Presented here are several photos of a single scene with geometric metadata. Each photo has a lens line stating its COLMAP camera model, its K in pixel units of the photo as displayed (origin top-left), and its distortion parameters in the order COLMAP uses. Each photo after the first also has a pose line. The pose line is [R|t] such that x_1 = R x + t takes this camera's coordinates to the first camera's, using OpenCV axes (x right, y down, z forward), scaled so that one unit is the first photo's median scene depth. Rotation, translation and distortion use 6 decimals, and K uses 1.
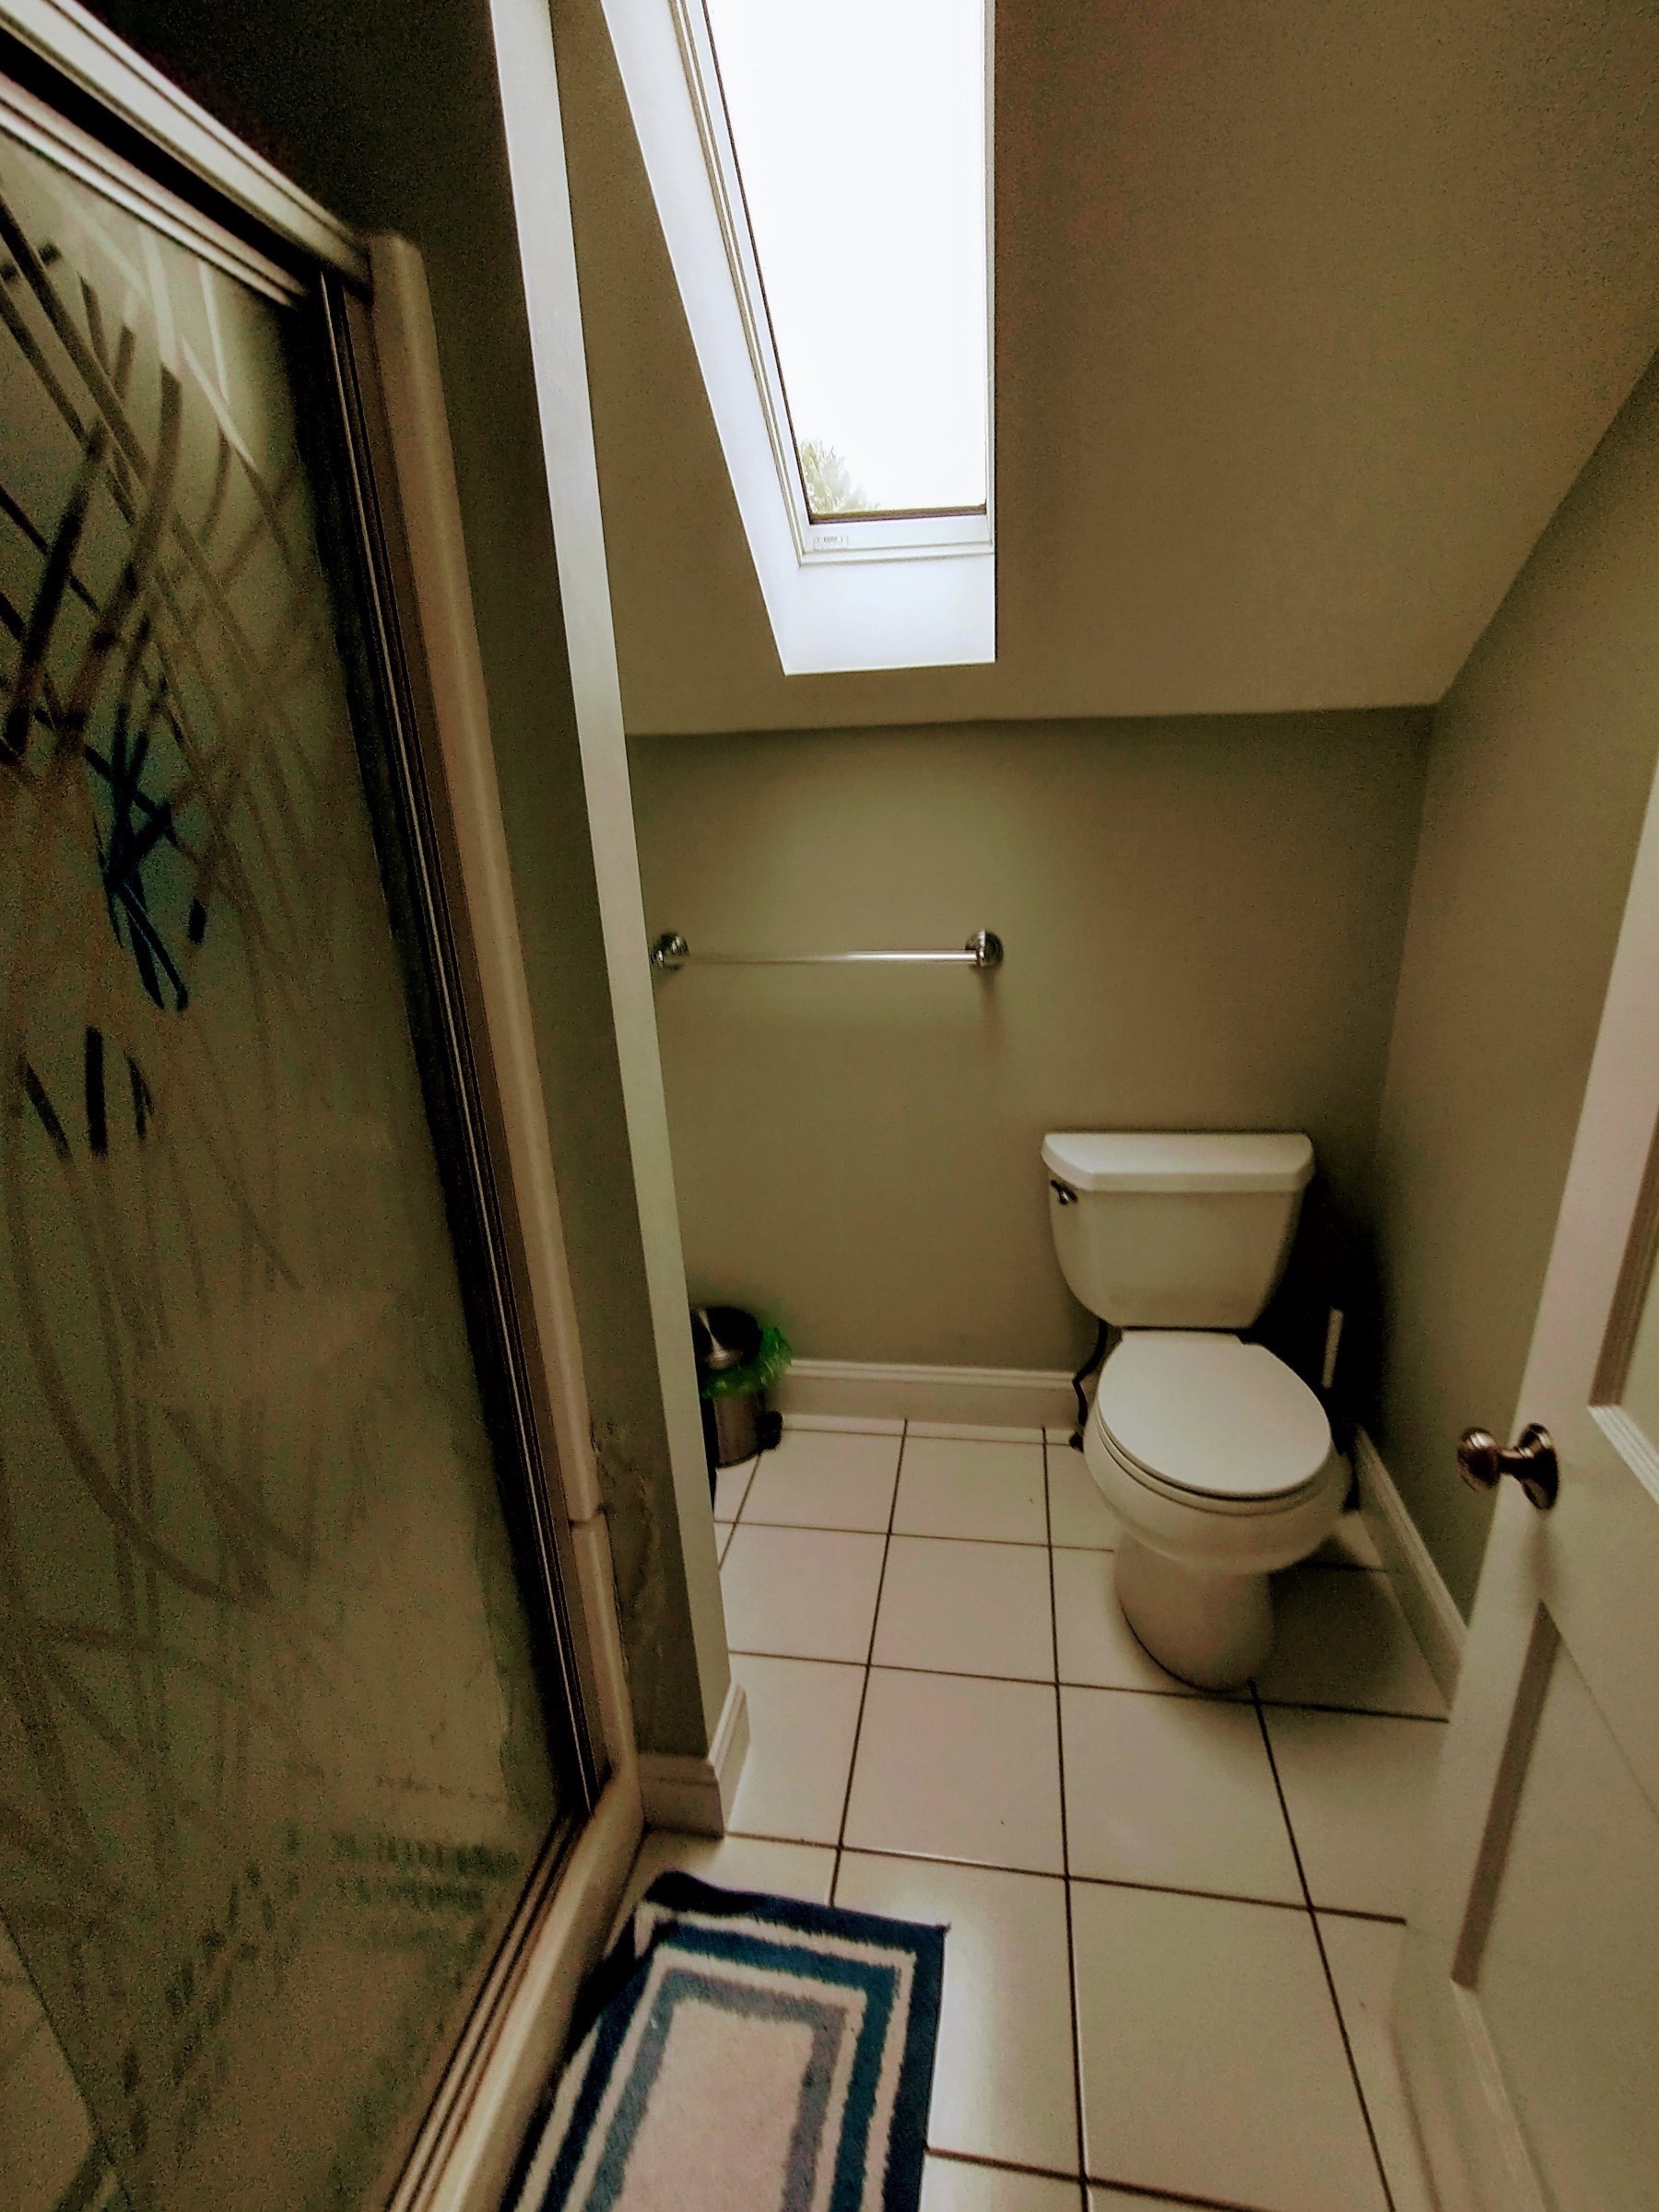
lens RADIAL K [[1041.5, 0, 863.2], [0, 1041.5, 1112.6], [0, 0, 1]] dist [-0.000035, 0.000588]
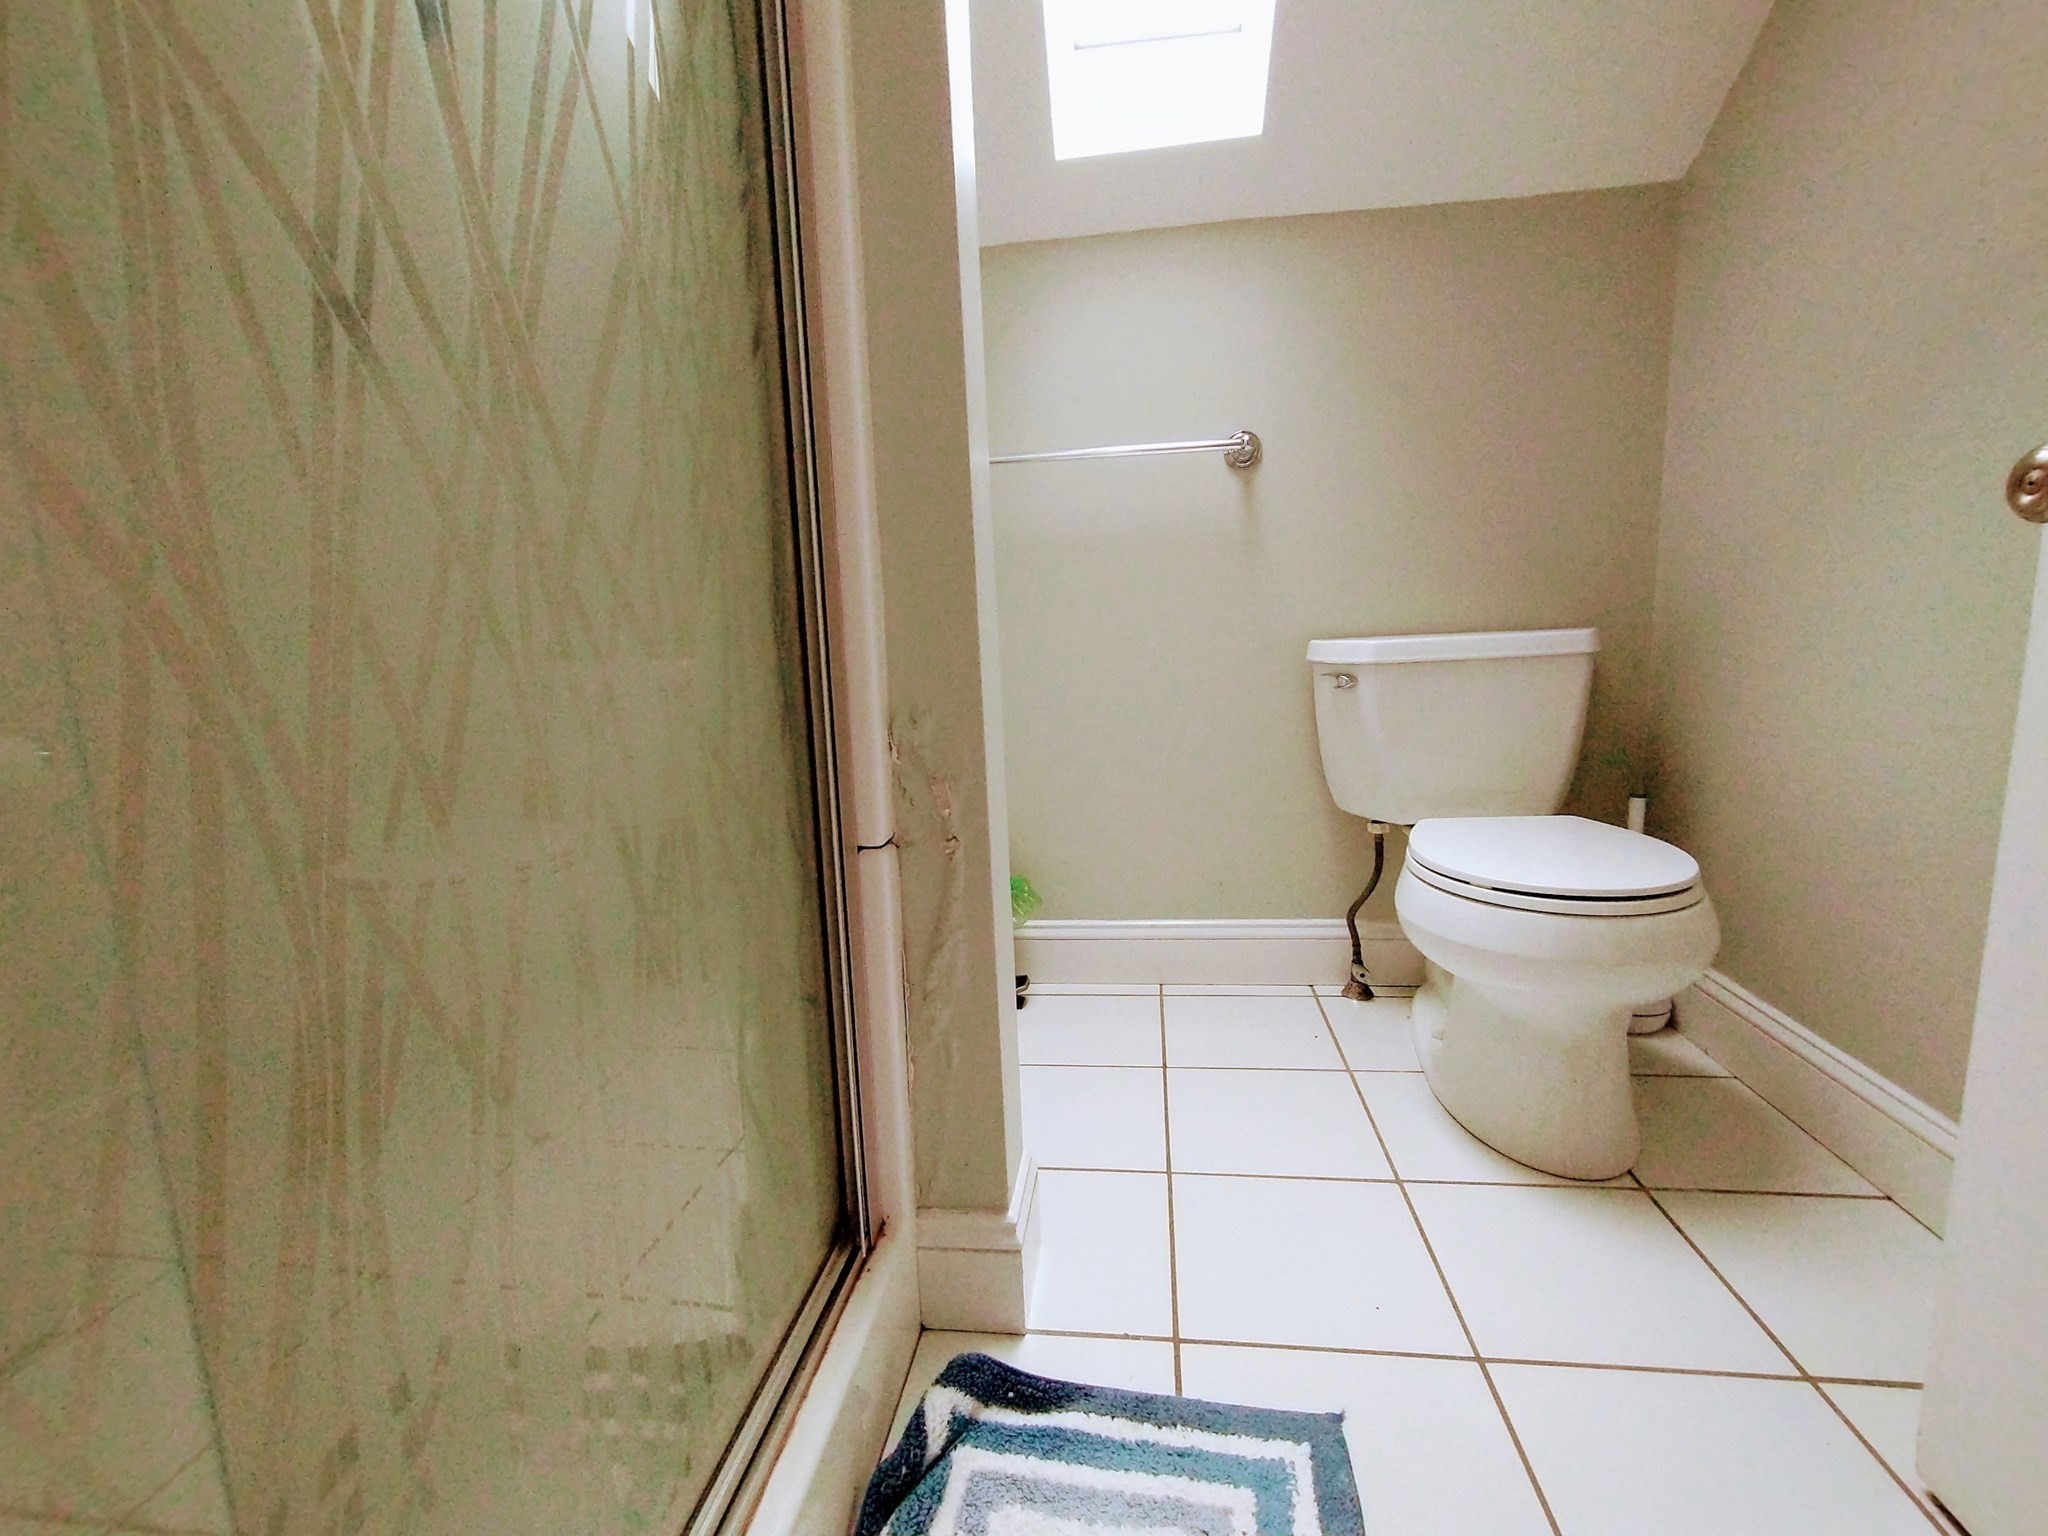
lens RADIAL K [[926.9, 0, 1024.0], [0, 926.9, 768.0], [0, 0, 1]] dist [-0.000778, -0.000418]
pose [[0.999920, -0.005944, 0.011191, -0.148315], [0.007942, 0.982147, -0.187948, 0.436460], [-0.009874, 0.188022, 0.982115, 0.254545]]
